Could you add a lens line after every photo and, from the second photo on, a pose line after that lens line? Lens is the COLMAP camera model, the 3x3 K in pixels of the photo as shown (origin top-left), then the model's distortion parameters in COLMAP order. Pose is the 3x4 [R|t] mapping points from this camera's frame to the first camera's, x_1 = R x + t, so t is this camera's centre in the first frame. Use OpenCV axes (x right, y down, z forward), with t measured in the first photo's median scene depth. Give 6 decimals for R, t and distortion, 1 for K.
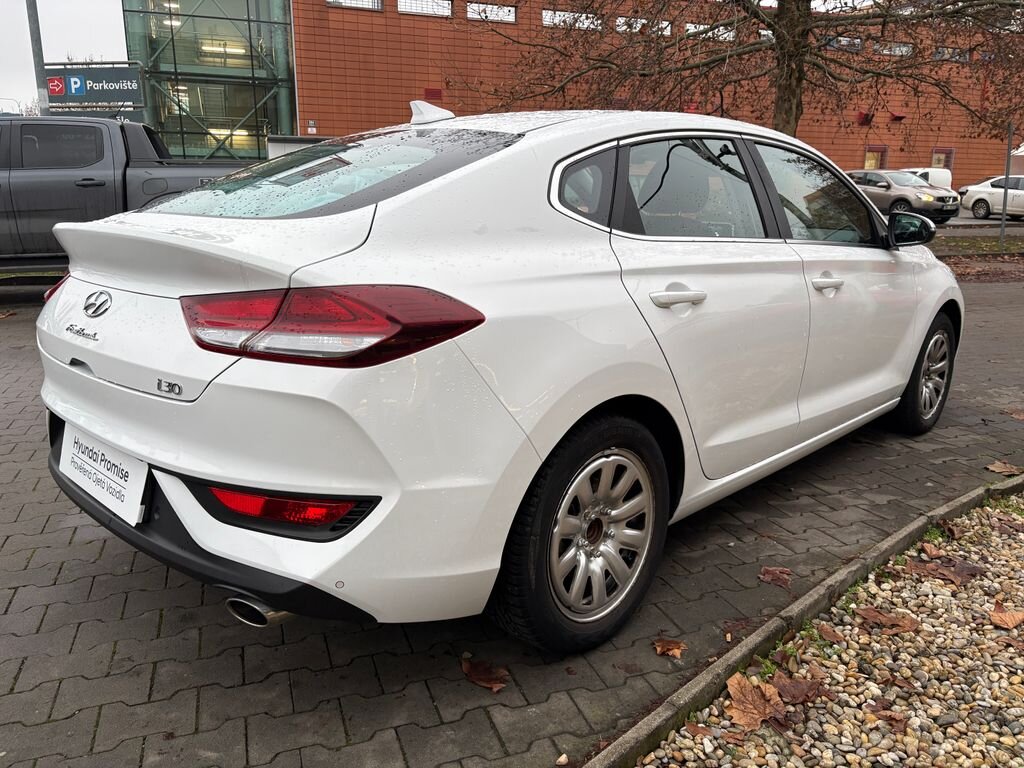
lens RADIAL K [[781.4, 0, 515.8], [0, 781.4, 385.6], [0, 0, 1]] dist [0.016135, -0.017948]
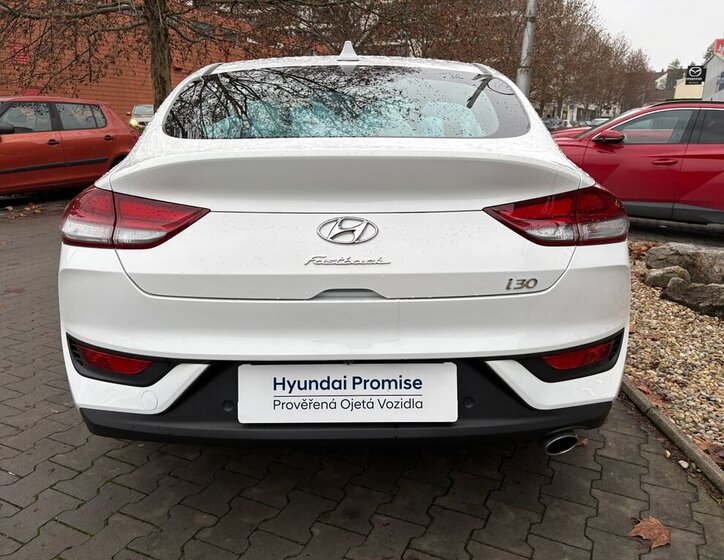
lens RADIAL K [[575.9, 0, 357.9], [0, 575.9, 278.2], [0, 0, 1]] dist [-0.025228, 0.022748]
pose [[0.706972, -0.185992, 0.682347, -1.083456], [0.168158, 0.981338, 0.093263, -0.114724], [-0.686959, 0.048807, 0.725055, 0.490827]]
